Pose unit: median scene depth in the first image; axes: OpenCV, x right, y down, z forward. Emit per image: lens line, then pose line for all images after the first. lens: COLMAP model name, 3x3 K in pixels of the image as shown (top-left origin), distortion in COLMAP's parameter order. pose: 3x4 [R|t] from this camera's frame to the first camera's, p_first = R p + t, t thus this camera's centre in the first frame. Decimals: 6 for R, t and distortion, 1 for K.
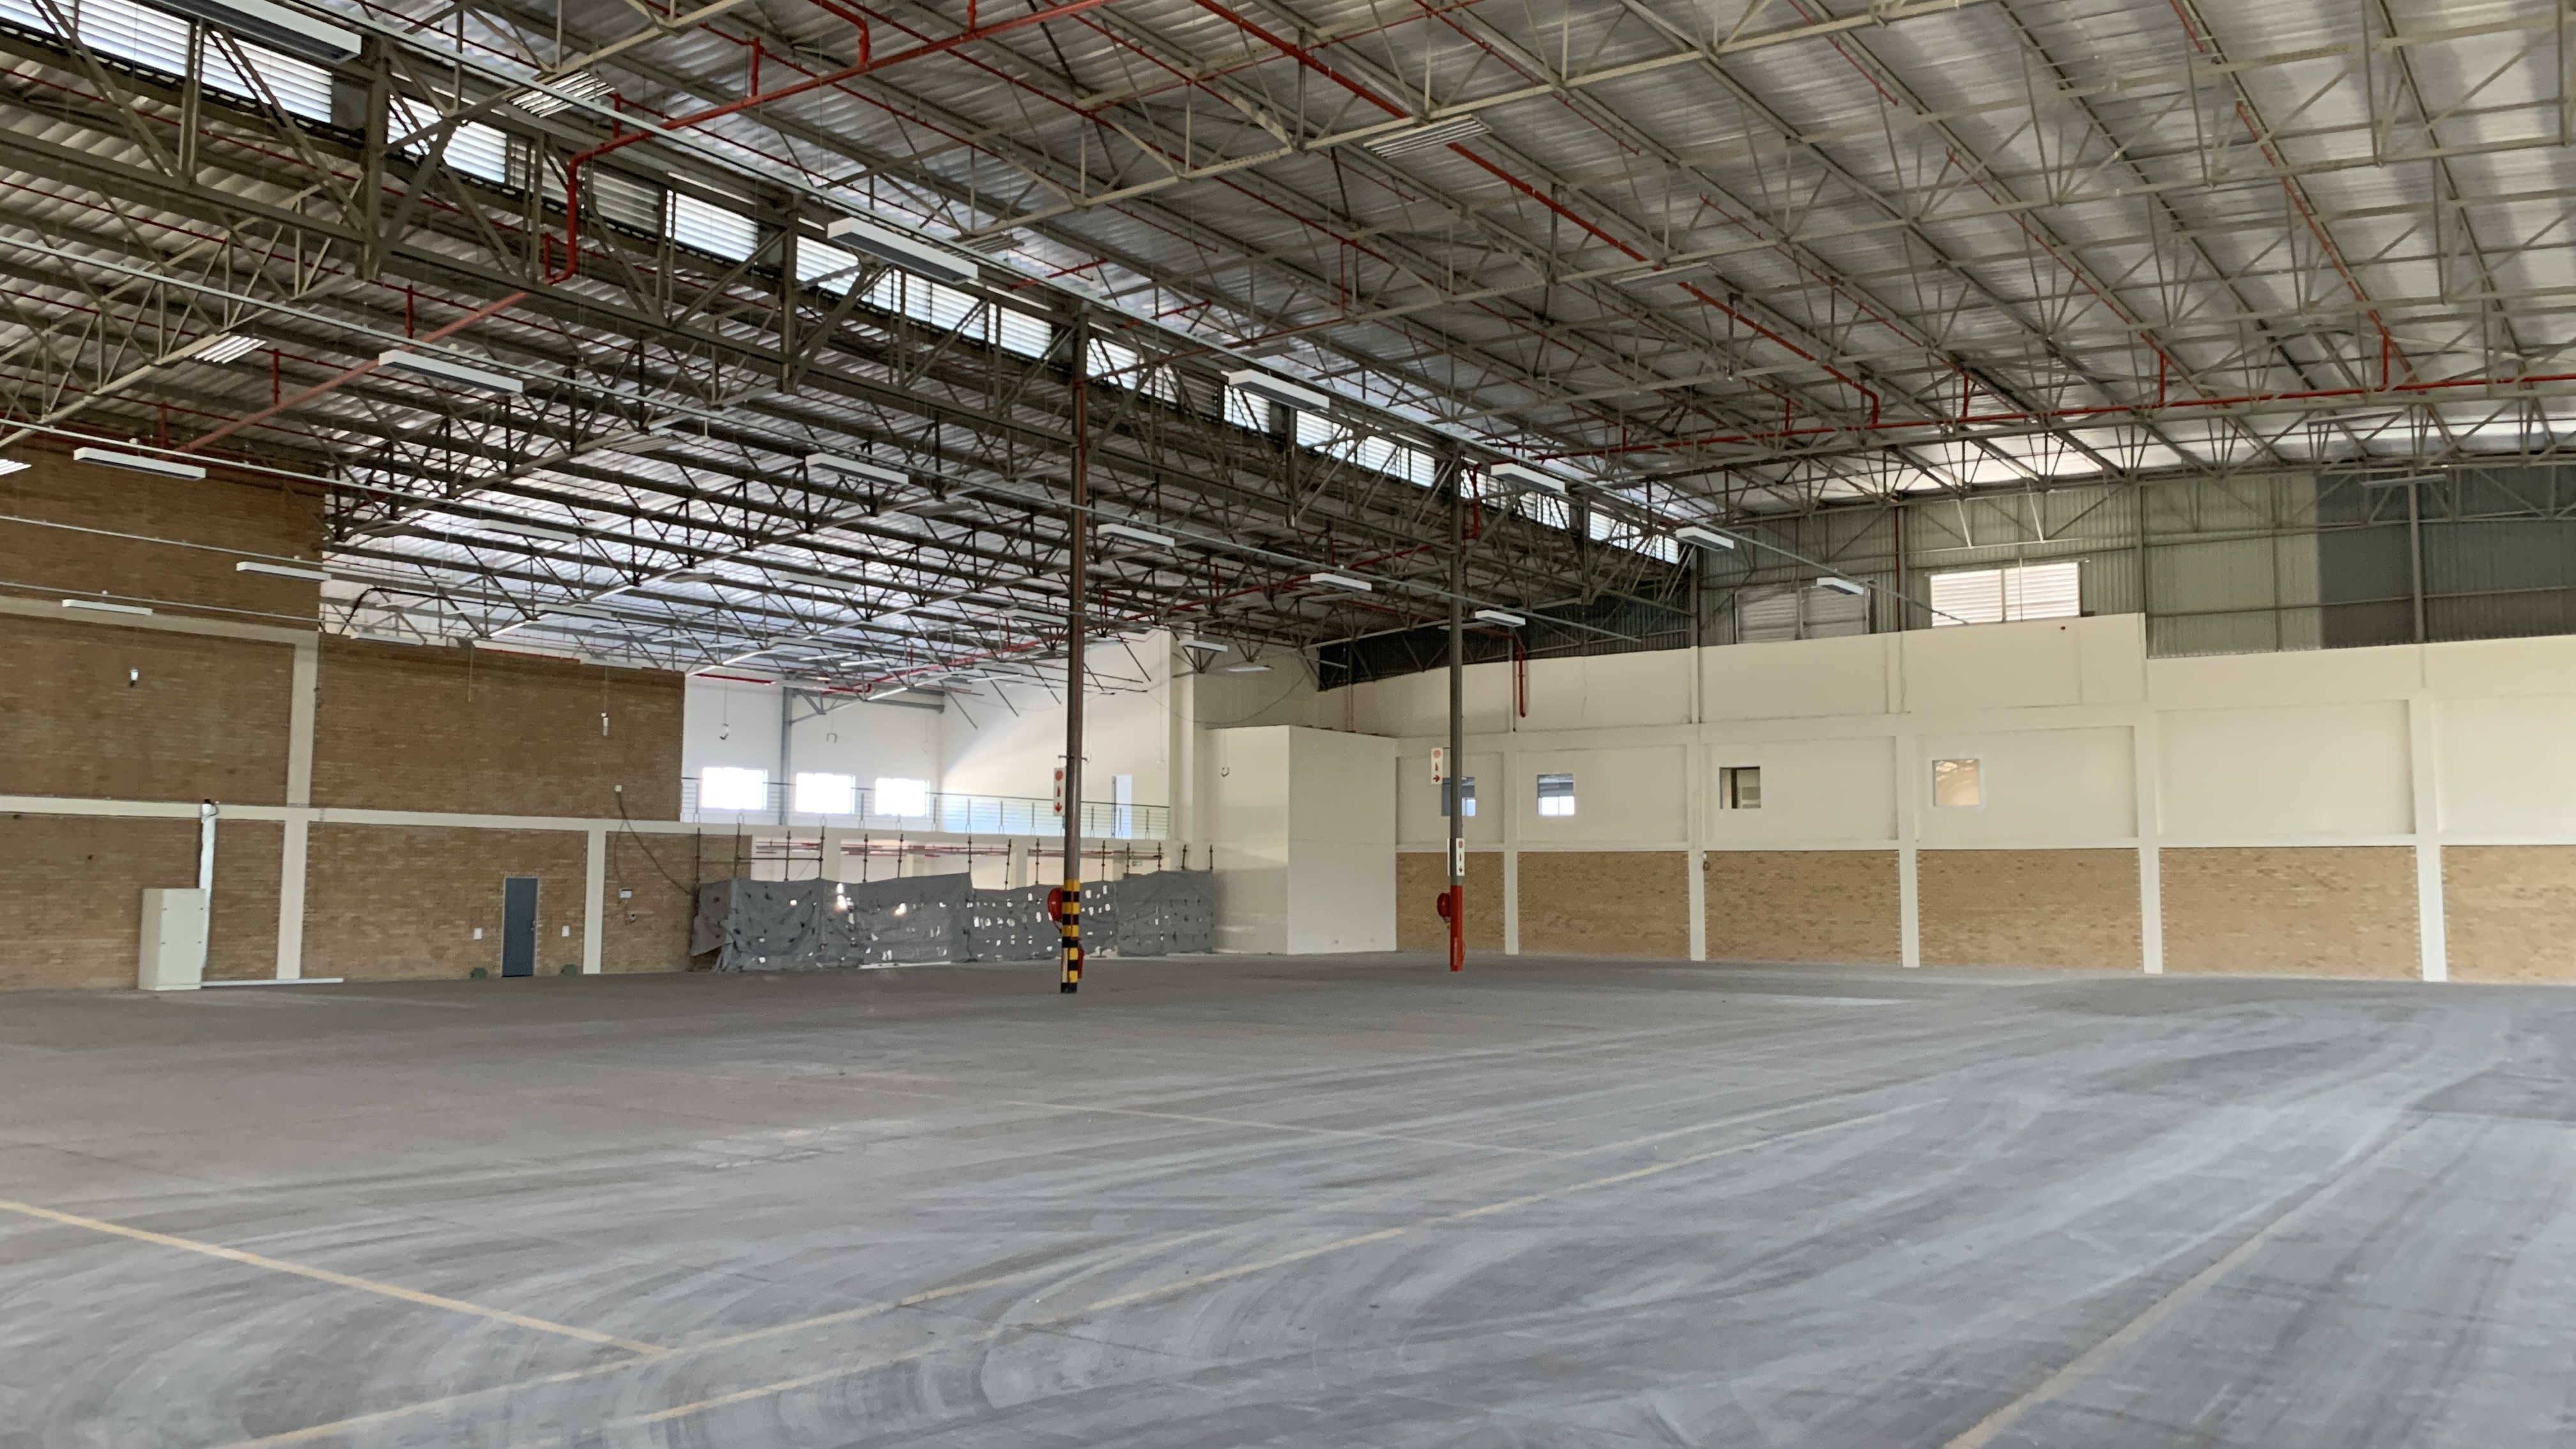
lens RADIAL K [[1959.8, 0, 1266.1], [0, 1959.8, 712.7], [0, 0, 1]] dist [0.080405, -0.116098]
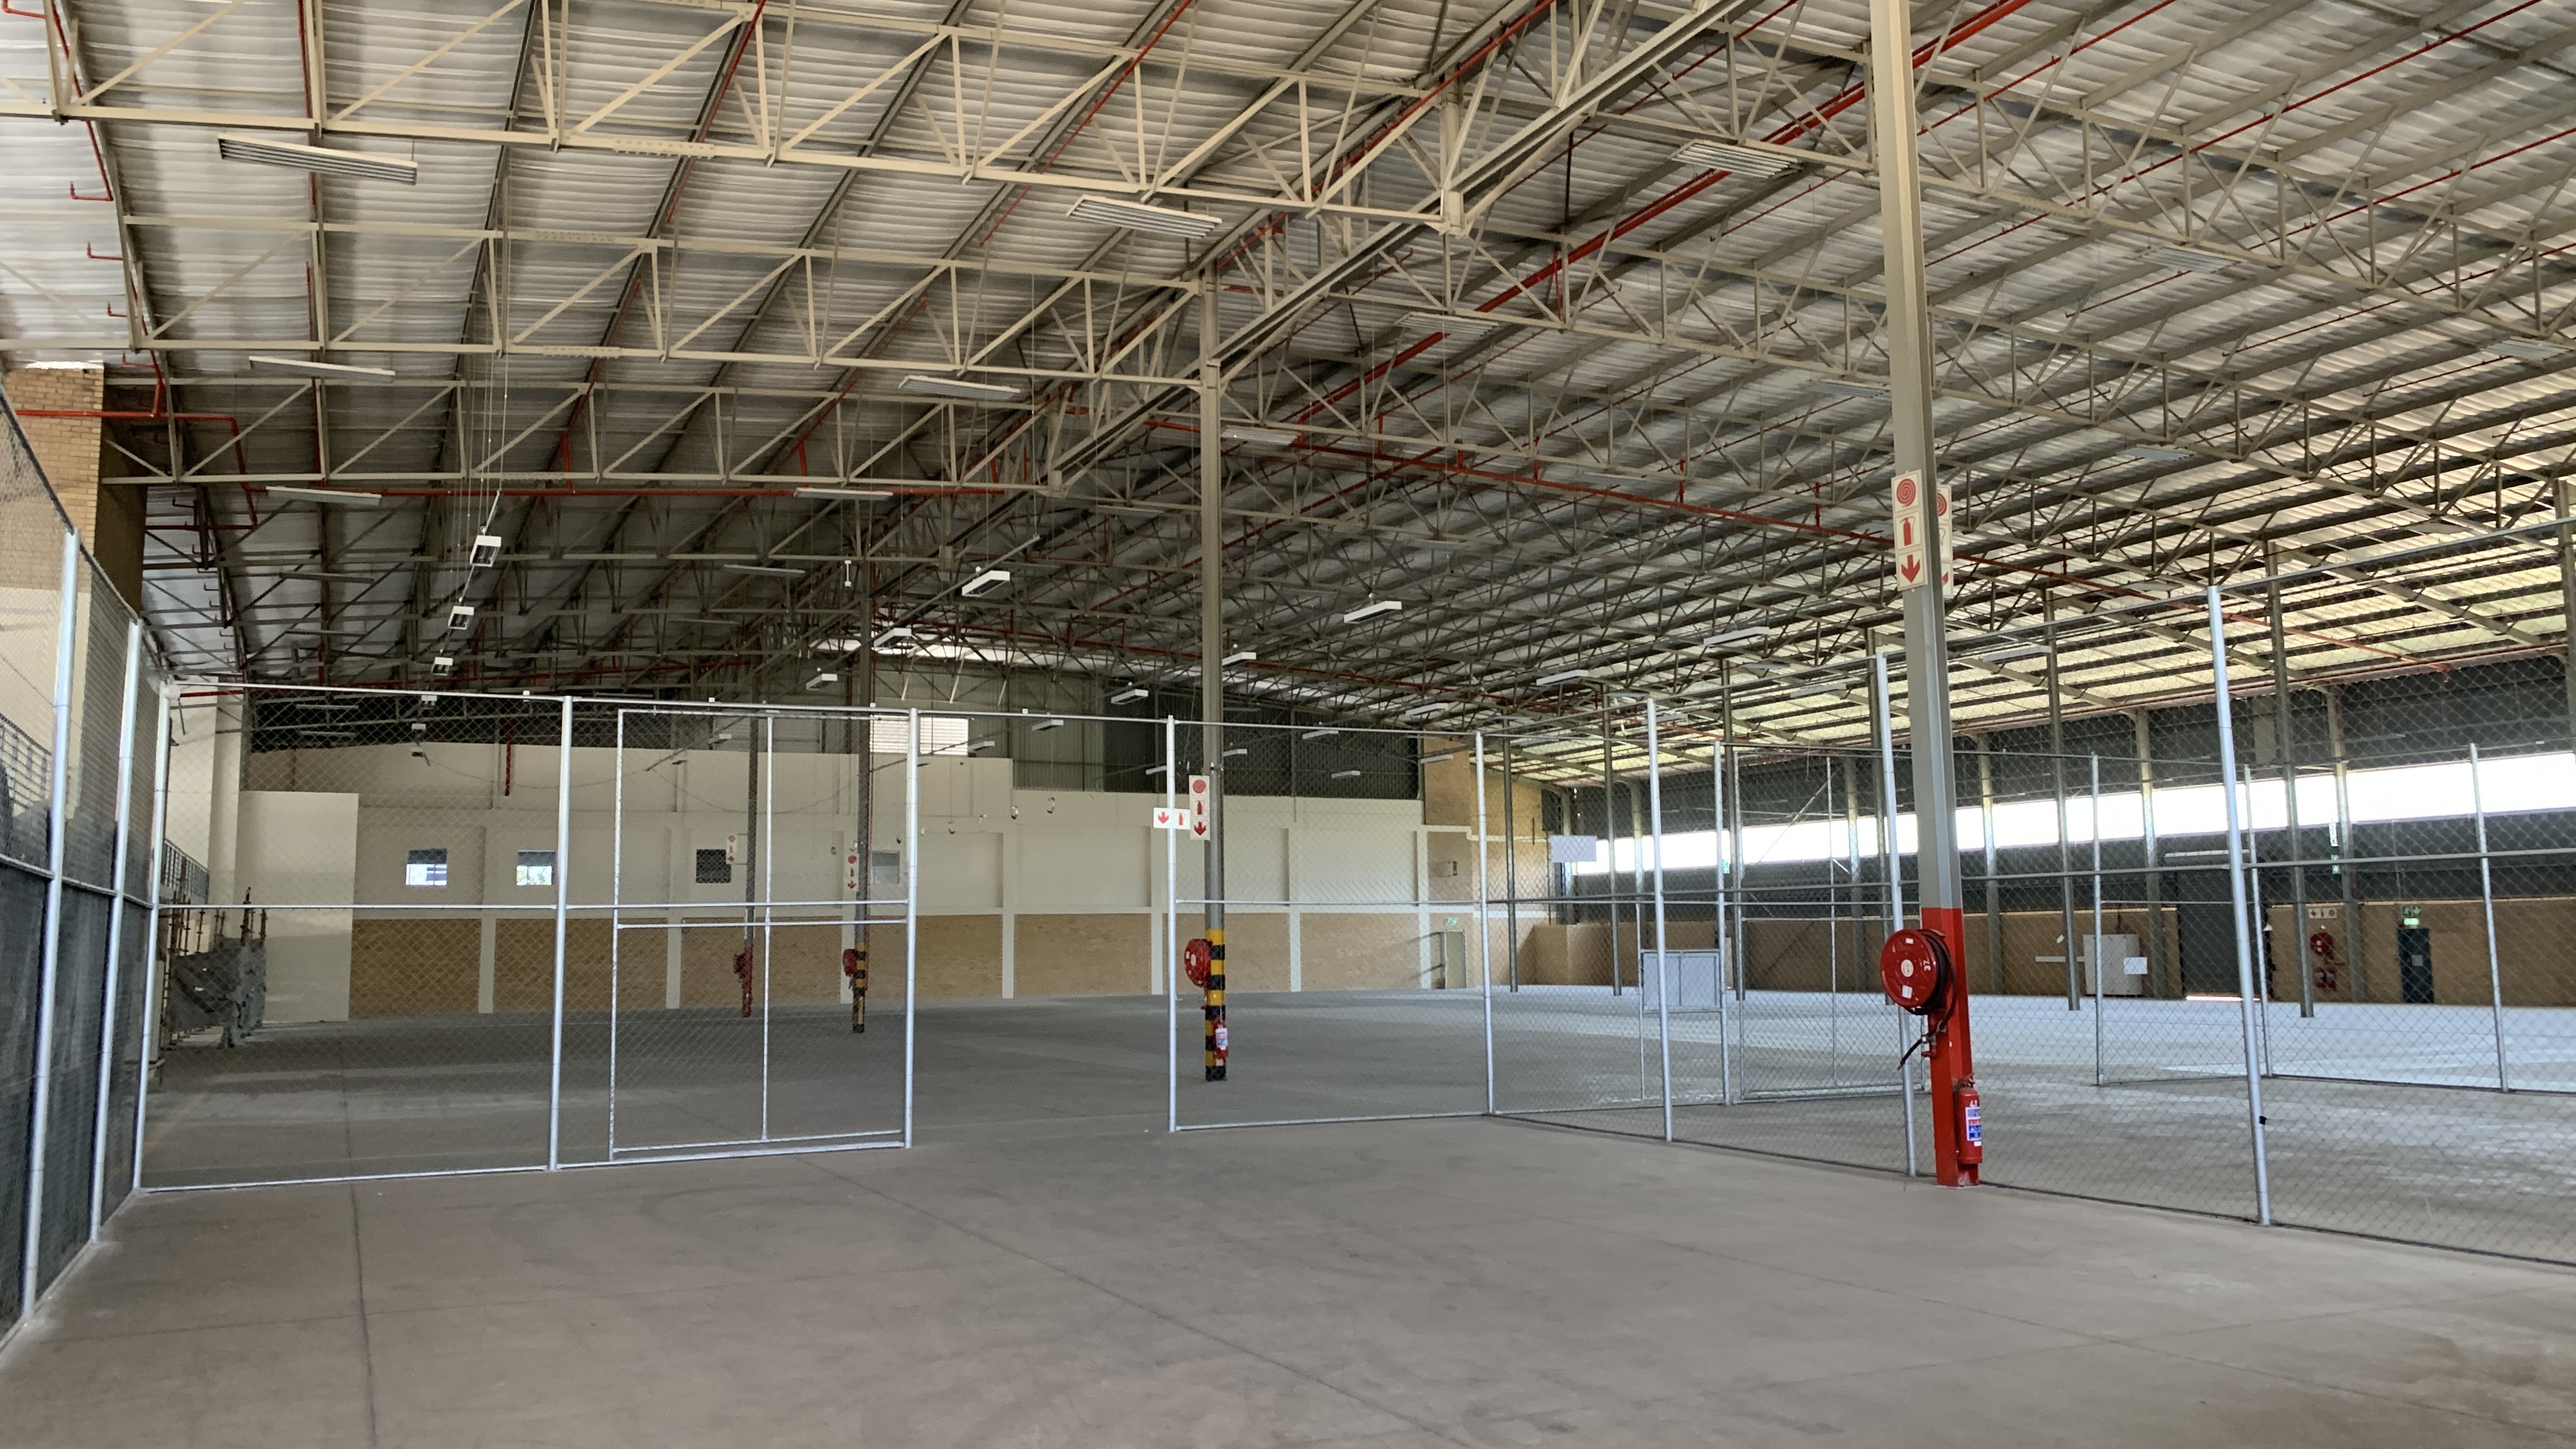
lens RADIAL K [[1959.8, 0, 1287.3], [0, 1959.8, 689.5], [0, 0, 1]] dist [0.080405, -0.116098]
pose [[0.469383, 0.103000, 0.876967, -0.721890], [-0.066495, 0.994476, -0.081211, 0.004664], [-0.880487, -0.020195, 0.473639, 0.097285]]
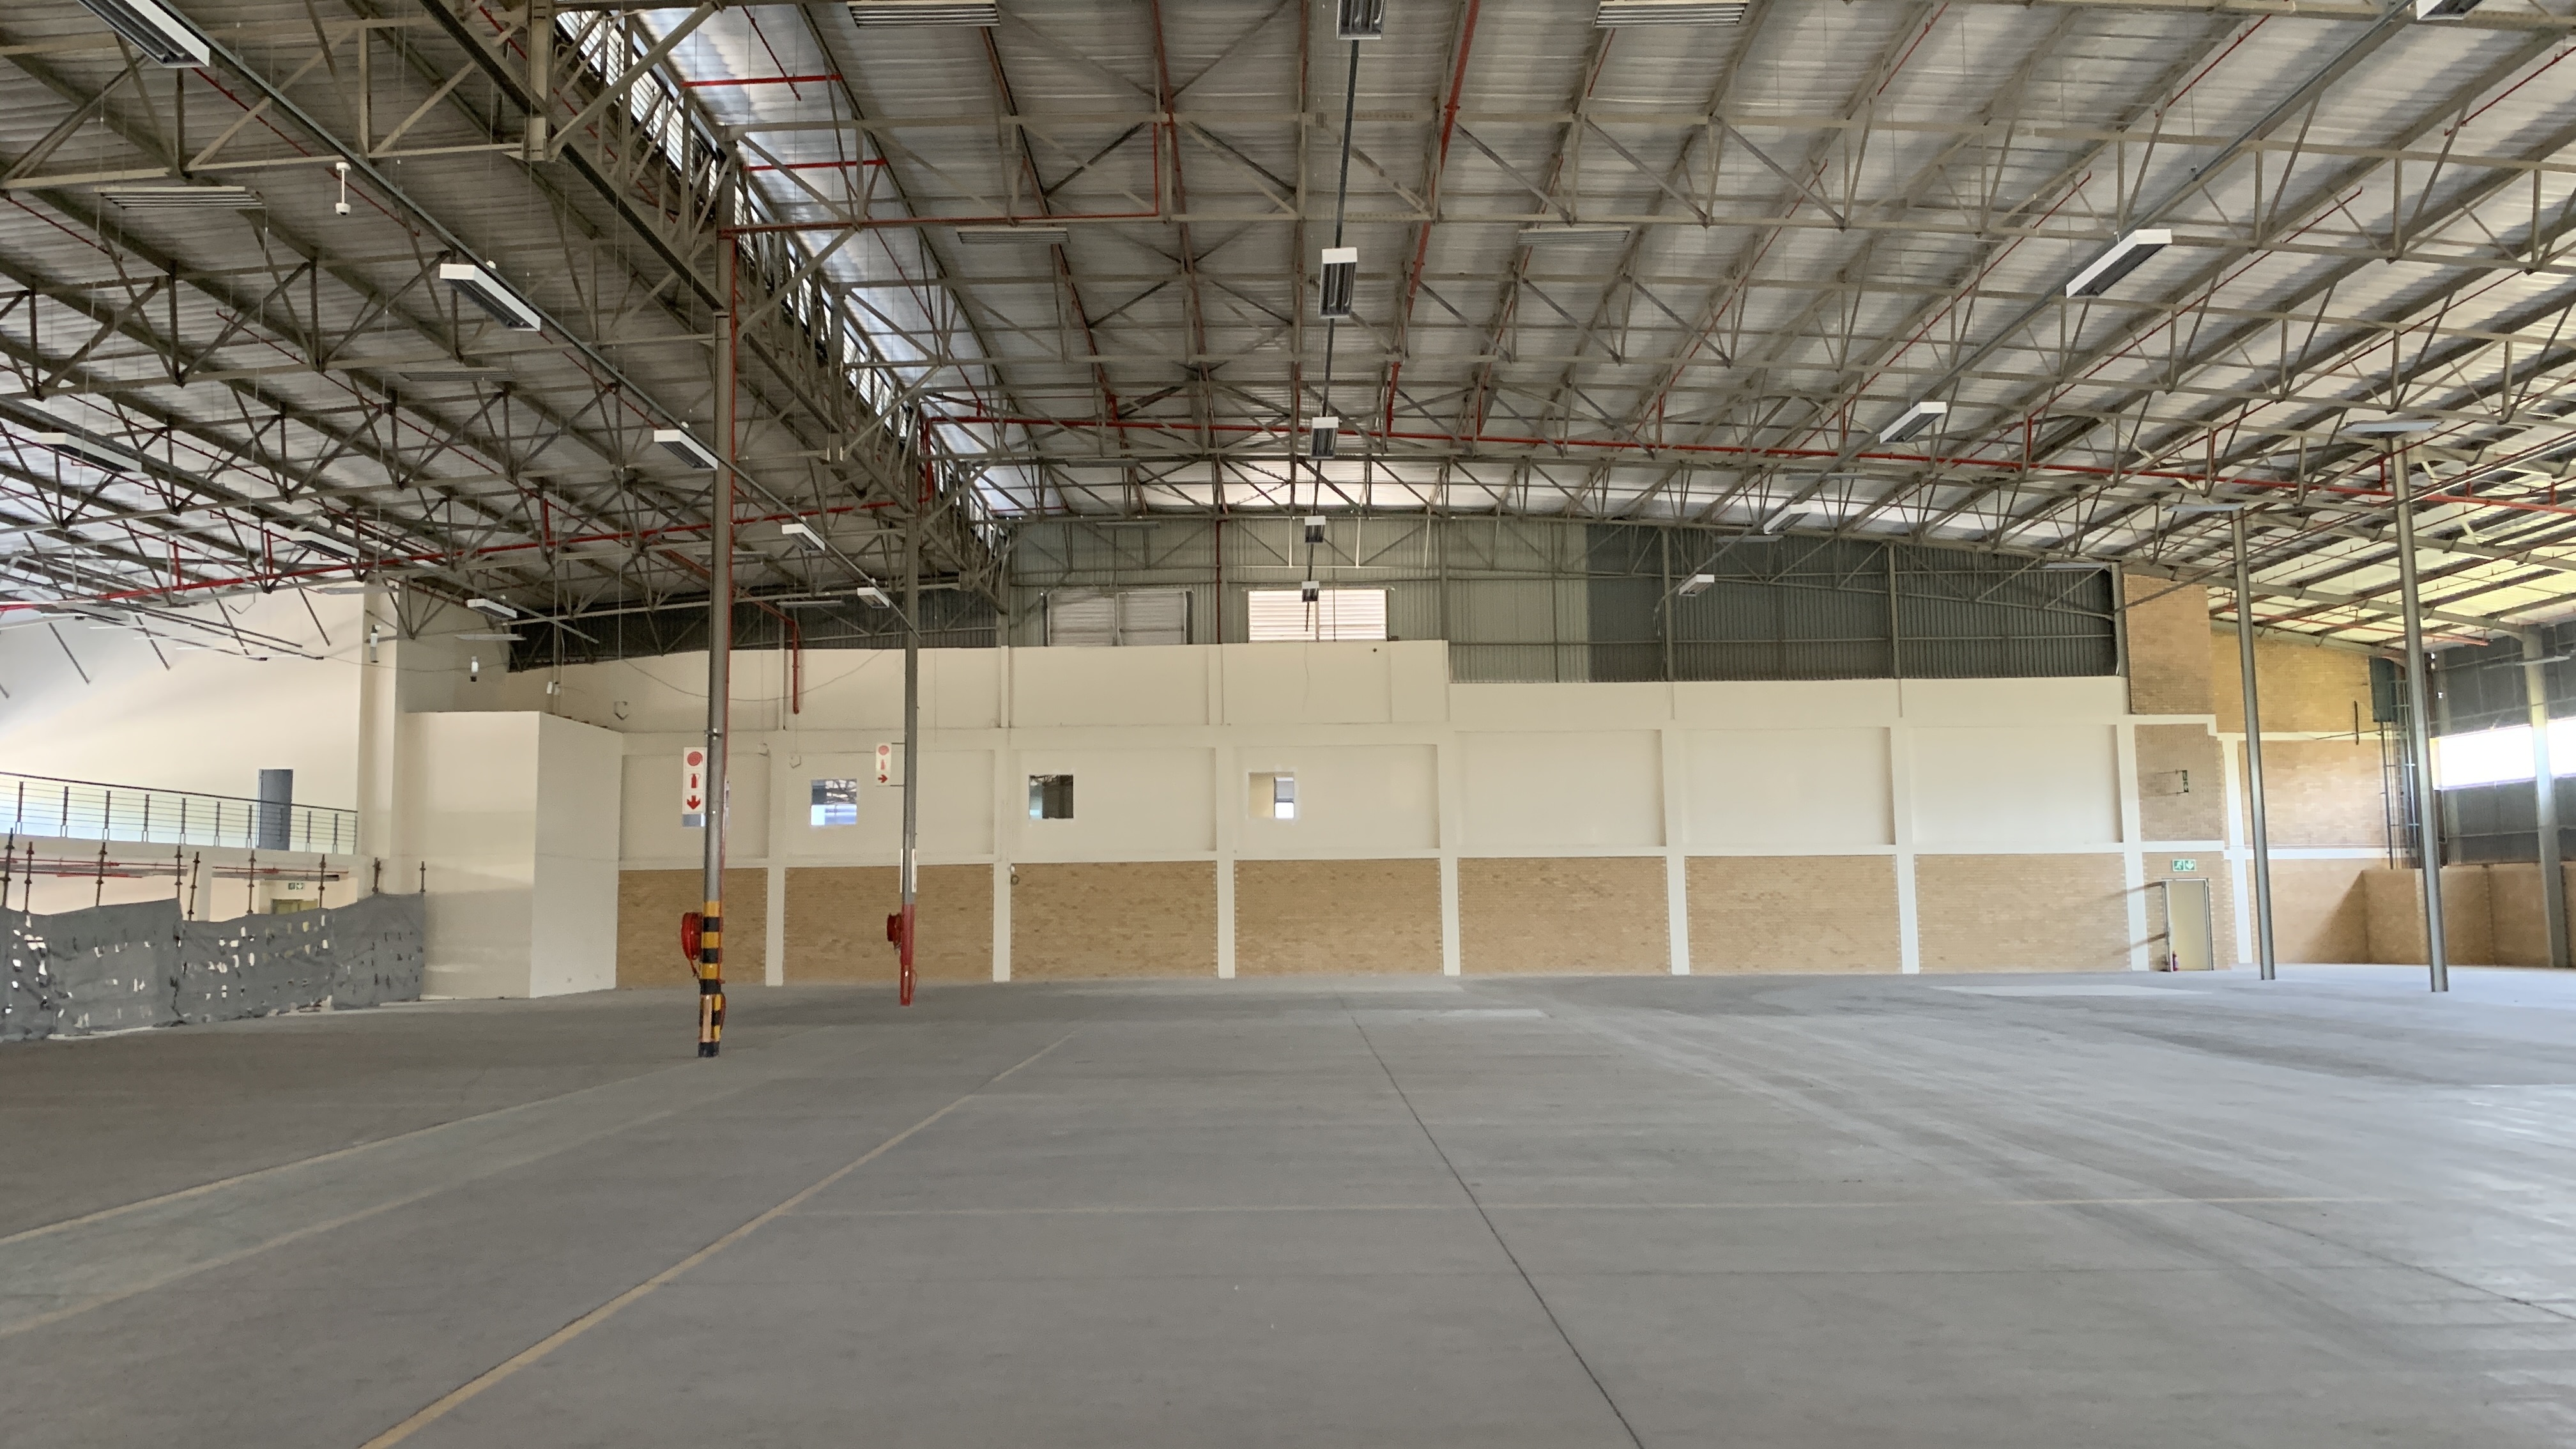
lens RADIAL K [[1959.8, 0, 1265.4], [0, 1959.8, 704.8], [0, 0, 1]] dist [0.080405, -0.116098]
pose [[0.808208, 0.046100, 0.587090, -0.241716], [-0.037199, 0.998937, -0.027231, 0.015996], [-0.587721, 0.000169, 0.809063, 0.182251]]
